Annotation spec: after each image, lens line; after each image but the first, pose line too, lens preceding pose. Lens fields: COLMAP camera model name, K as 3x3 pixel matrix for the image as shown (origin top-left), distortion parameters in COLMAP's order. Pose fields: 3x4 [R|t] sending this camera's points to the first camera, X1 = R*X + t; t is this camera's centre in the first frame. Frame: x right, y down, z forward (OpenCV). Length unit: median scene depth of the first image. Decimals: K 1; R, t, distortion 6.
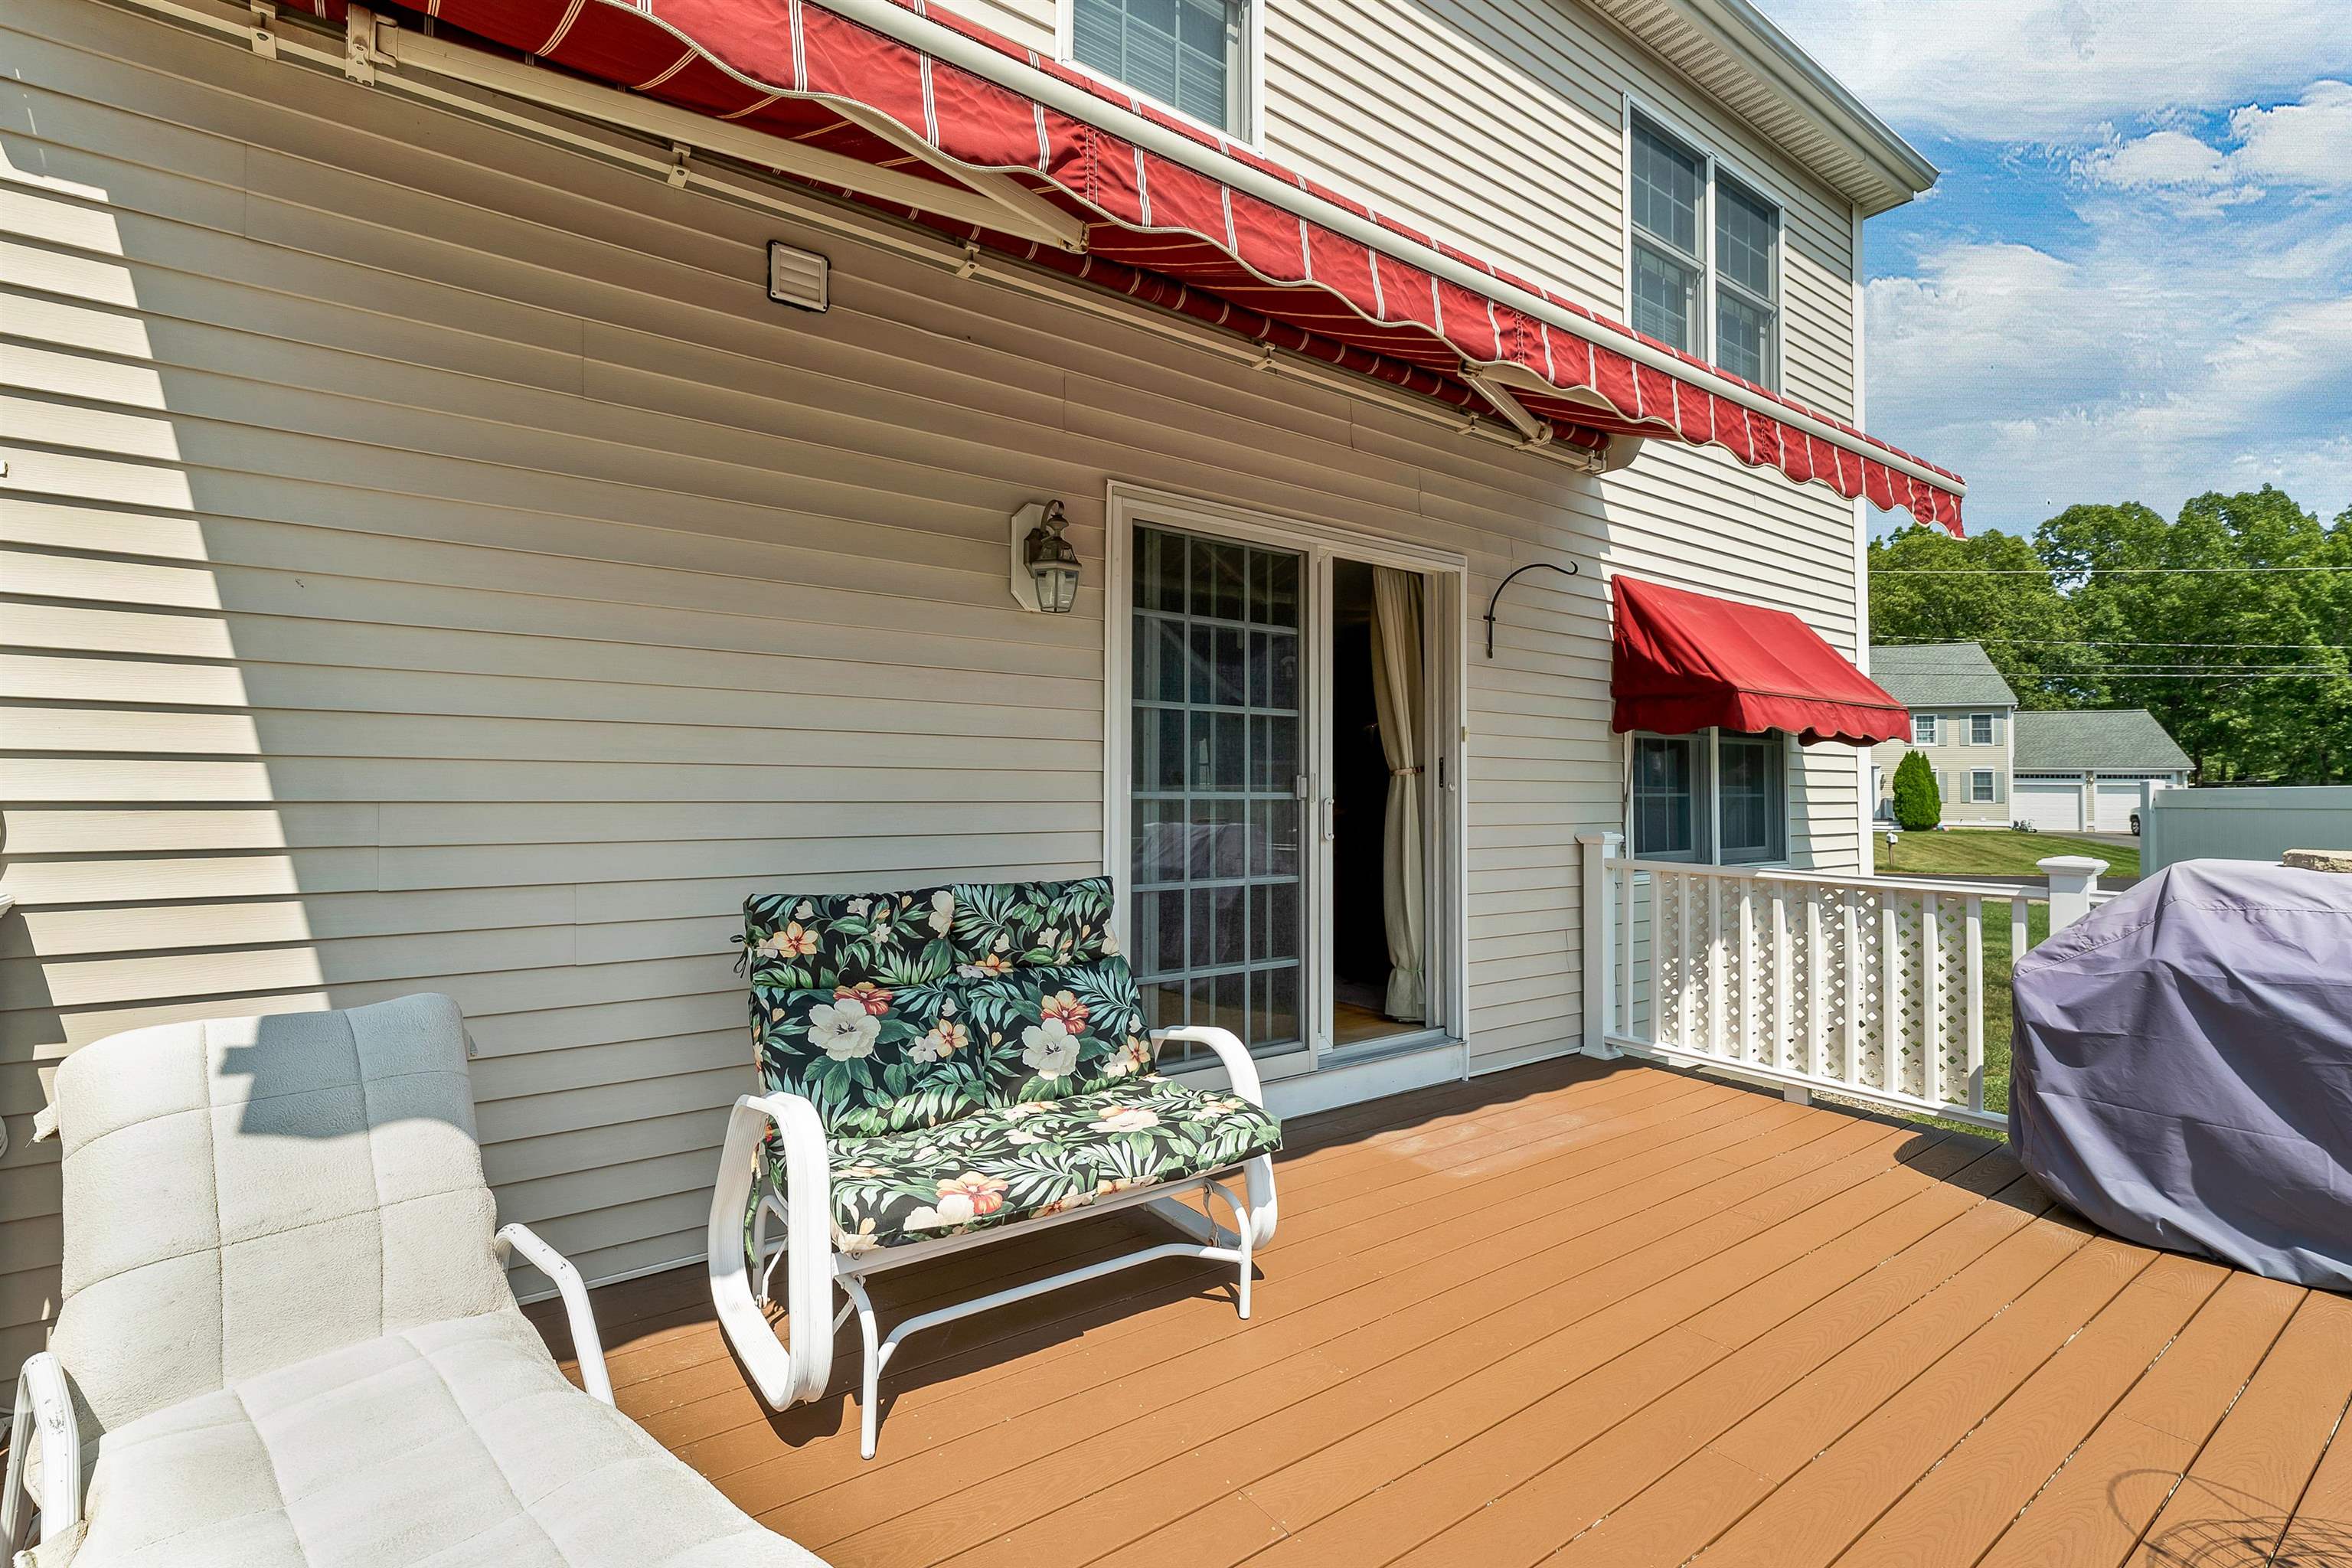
lens RADIAL K [[917.7, 0, 1172.2], [0, 917.7, 778.3], [0, 0, 1]] dist [-0.000290, 0.000155]
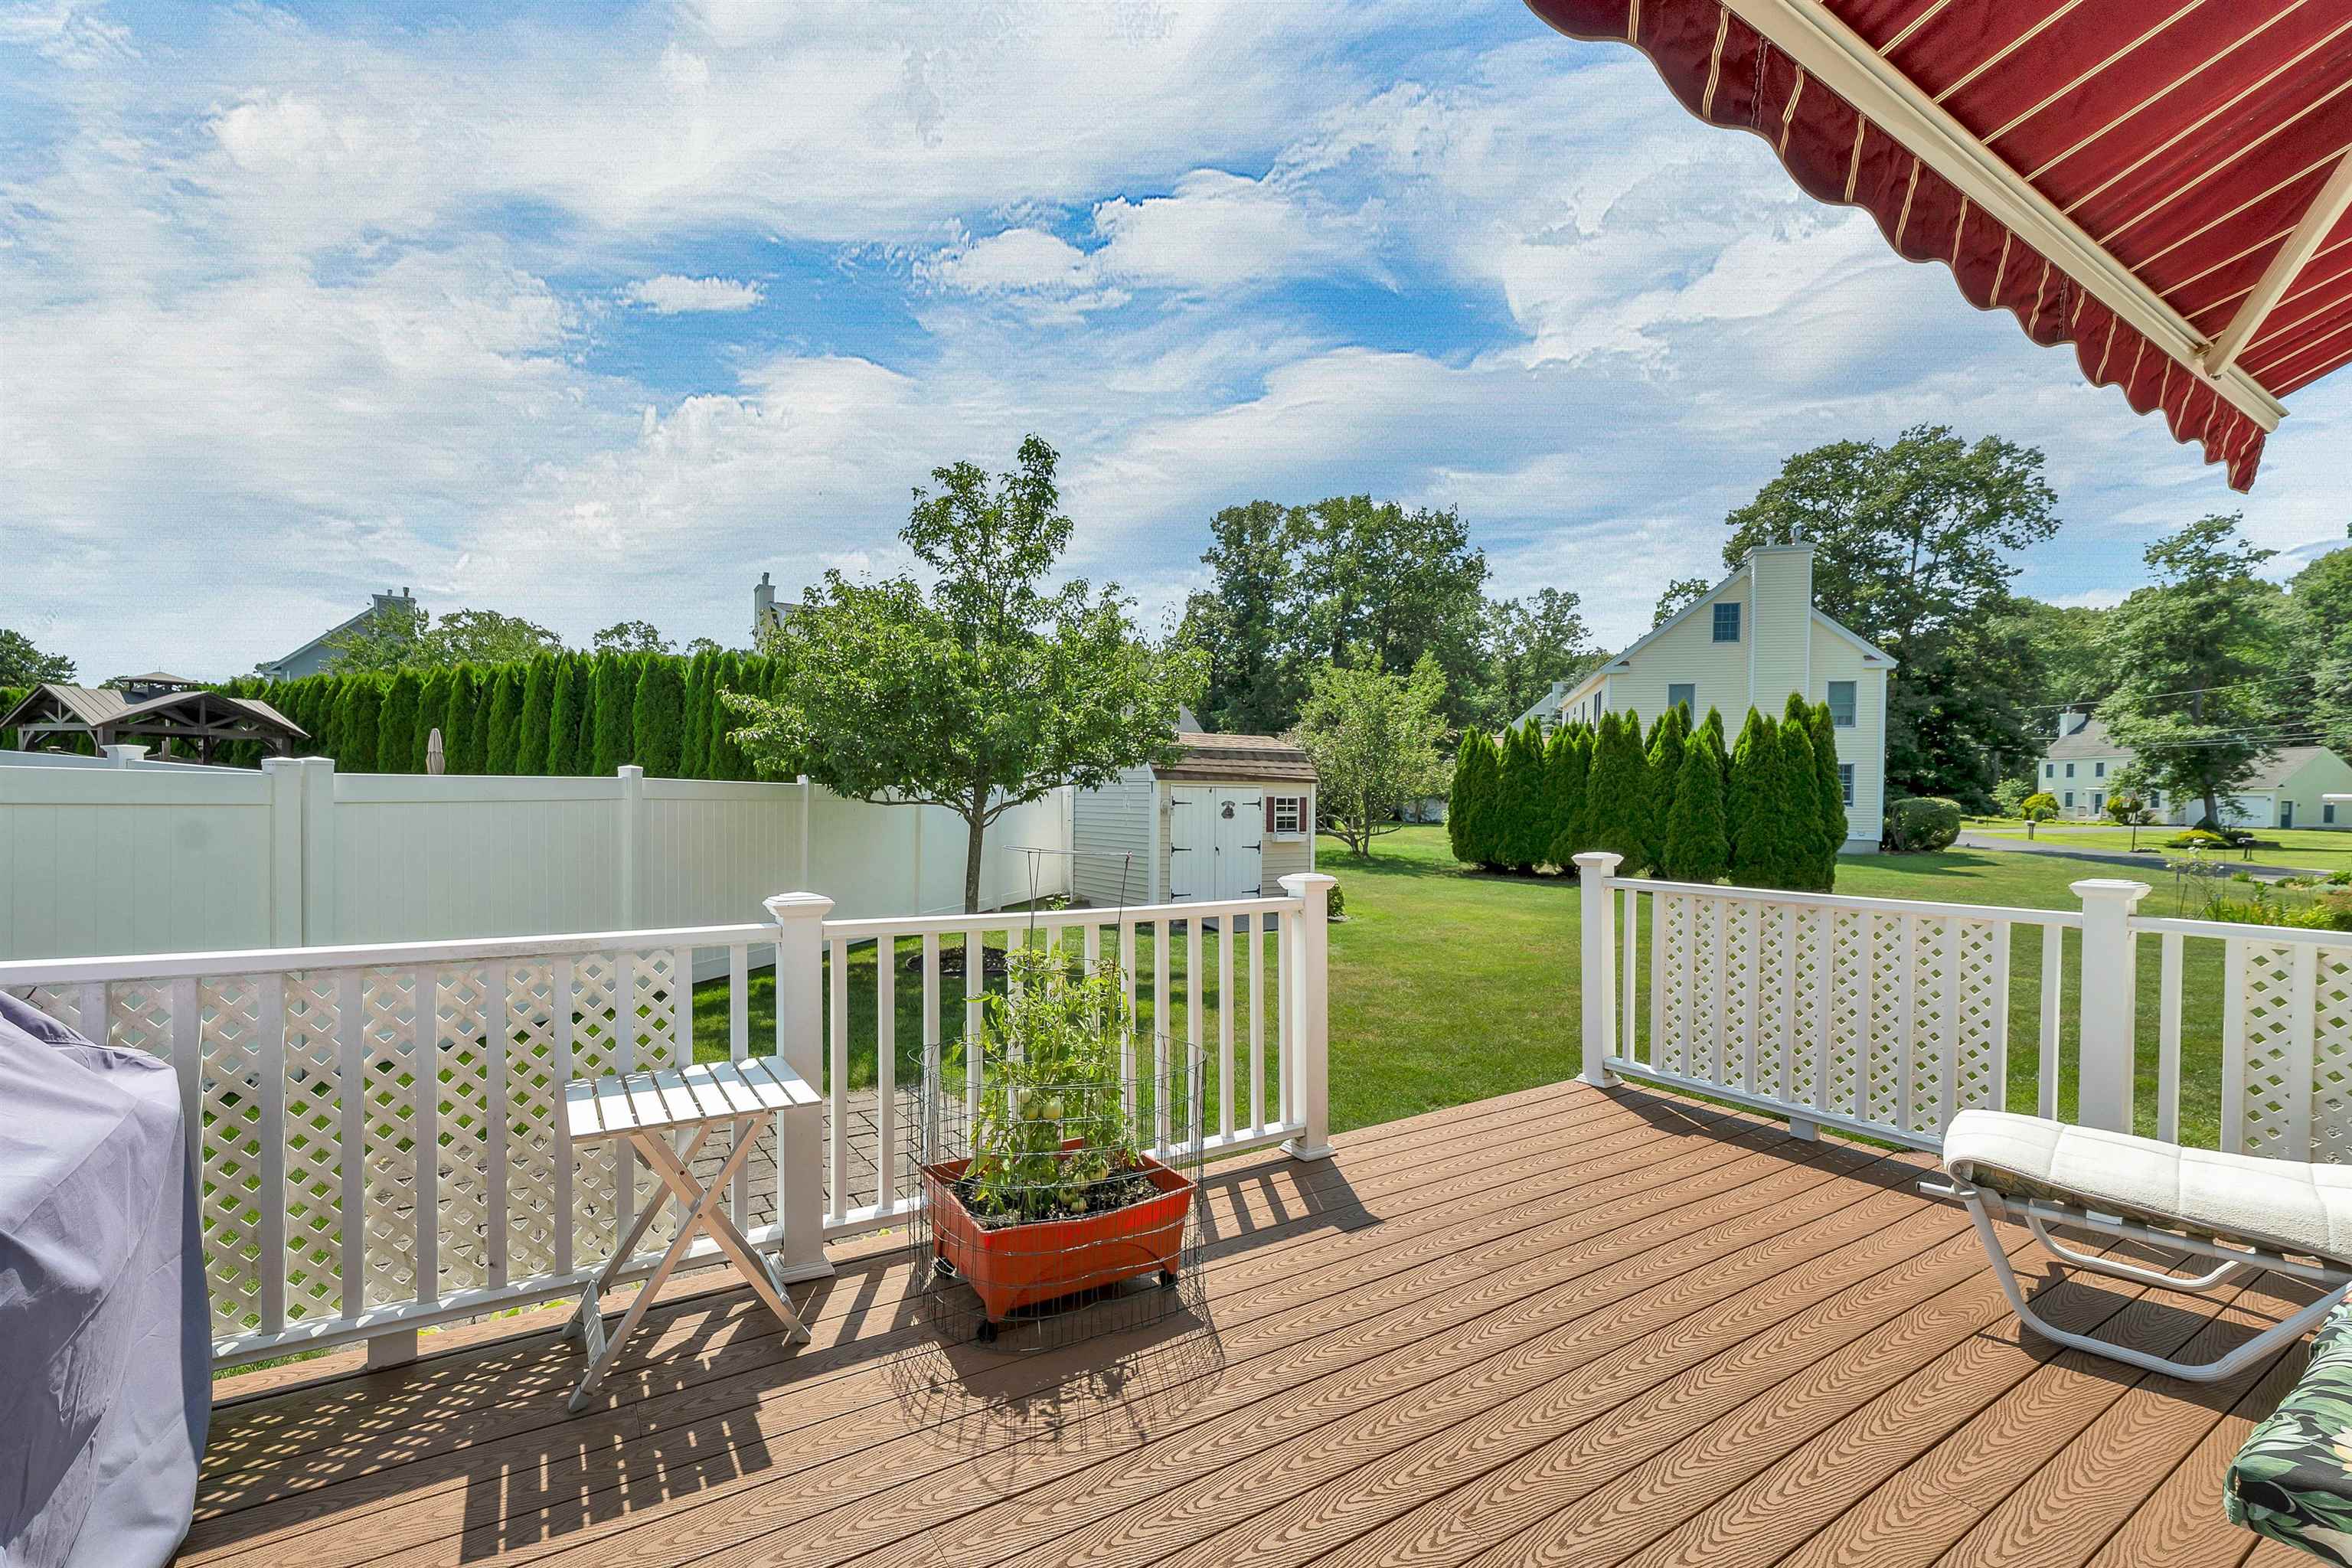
lens RADIAL K [[984.4, 0, 1149.1], [0, 984.4, 822.5], [0, 0, 1]] dist [0.002547, 0.000101]
pose [[0.999977, -0.006789, -0.000921, 1.208113], [0.006809, 0.999695, 0.023721, -0.141106], [0.000760, -0.023727, 0.999718, 0.013540]]
